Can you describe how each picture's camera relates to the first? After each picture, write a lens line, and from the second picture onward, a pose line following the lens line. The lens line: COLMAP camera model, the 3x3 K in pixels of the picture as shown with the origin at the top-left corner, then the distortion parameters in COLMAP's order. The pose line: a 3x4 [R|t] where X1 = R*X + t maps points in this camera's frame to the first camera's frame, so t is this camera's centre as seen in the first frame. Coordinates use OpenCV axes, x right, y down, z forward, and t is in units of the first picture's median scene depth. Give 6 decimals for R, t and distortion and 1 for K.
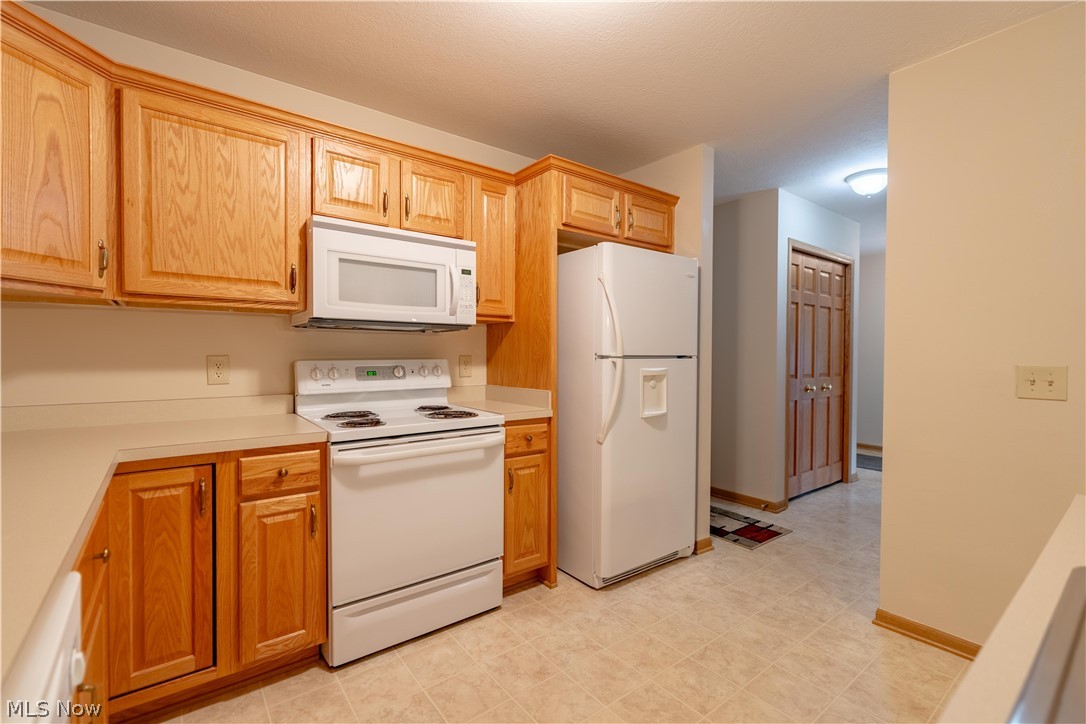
lens RADIAL K [[485.9, 0, 543.0], [0, 485.9, 362.0], [0, 0, 1]] dist [-0.002793, 0.000159]
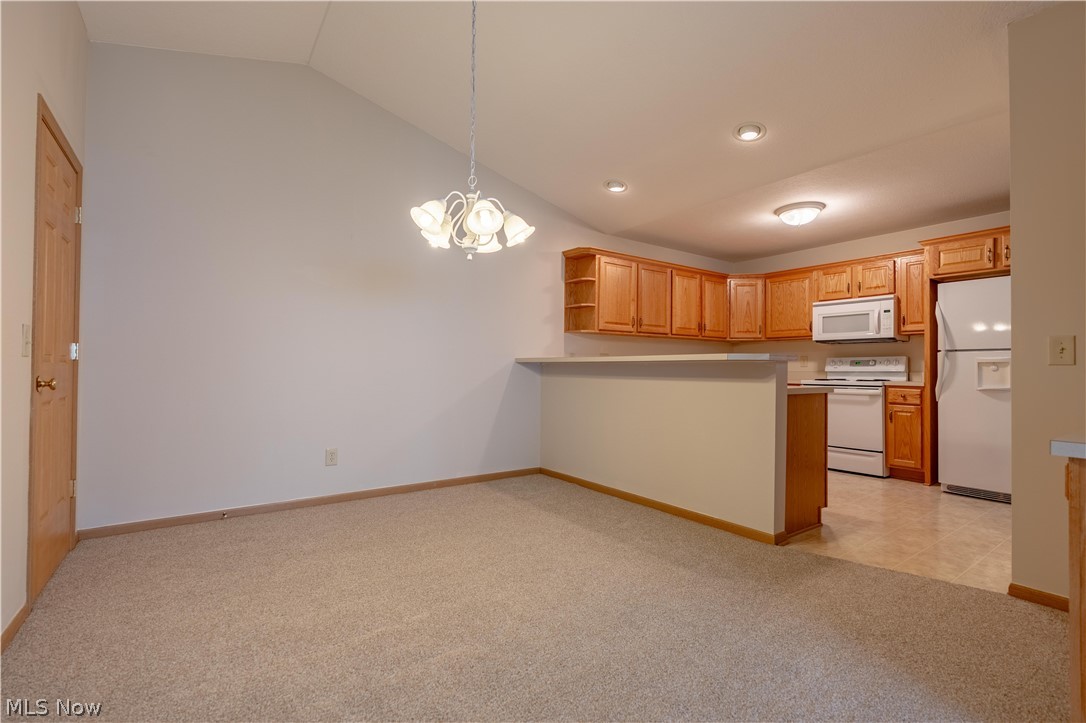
lens RADIAL K [[485.9, 0, 543.0], [0, 485.9, 361.5], [0, 0, 1]] dist [-0.002793, 0.000159]
pose [[-0.037680, -0.022676, -0.999033, 1.997016], [-0.025721, 0.999433, -0.021715, 0.105882], [0.998959, 0.024878, -0.038242, -0.342010]]
